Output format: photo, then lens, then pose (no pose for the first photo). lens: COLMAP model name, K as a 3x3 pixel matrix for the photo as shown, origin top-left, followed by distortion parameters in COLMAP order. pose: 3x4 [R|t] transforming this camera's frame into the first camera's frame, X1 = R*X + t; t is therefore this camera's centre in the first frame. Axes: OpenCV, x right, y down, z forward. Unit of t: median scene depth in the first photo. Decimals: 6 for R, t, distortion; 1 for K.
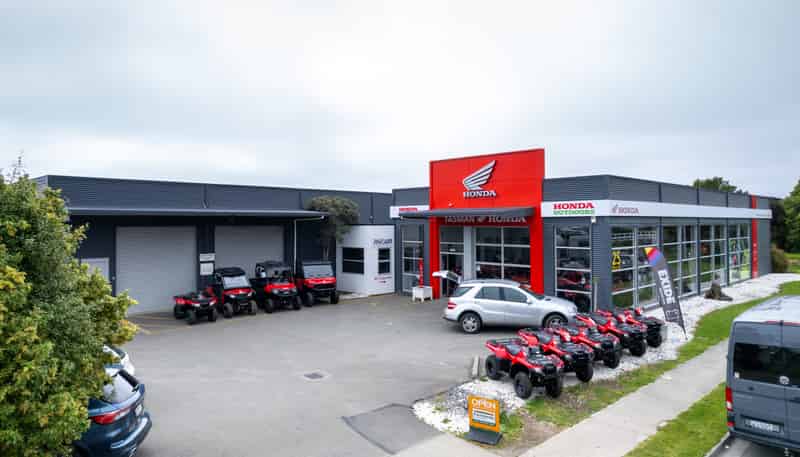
lens RADIAL K [[530.0, 0, 400.5], [0, 530.0, 214.5], [0, 0, 1]] dist [-0.060999, 0.053855]
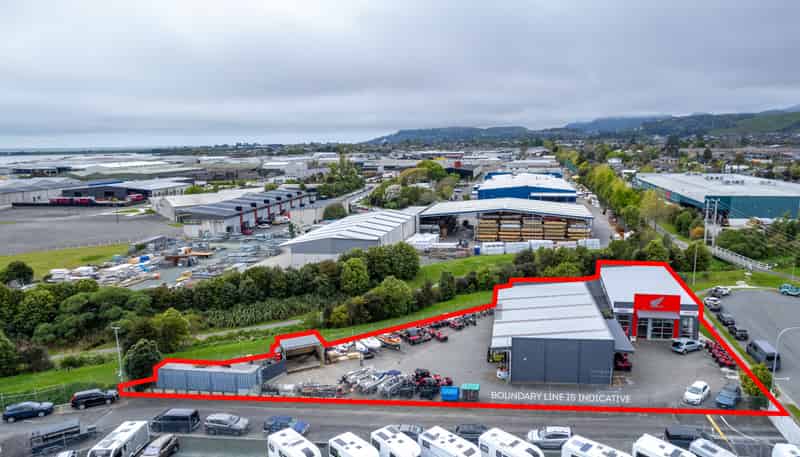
lens RADIAL K [[567.1, 0, 453.5], [0, 567.1, 229.0], [0, 0, 1]] dist [-0.050907, 0.000385]
pose [[0.795547, -0.098359, 0.597855, -3.275133], [-0.007722, 0.985009, 0.172329, -1.257929], [-0.605843, -0.141713, 0.782861, -0.961016]]
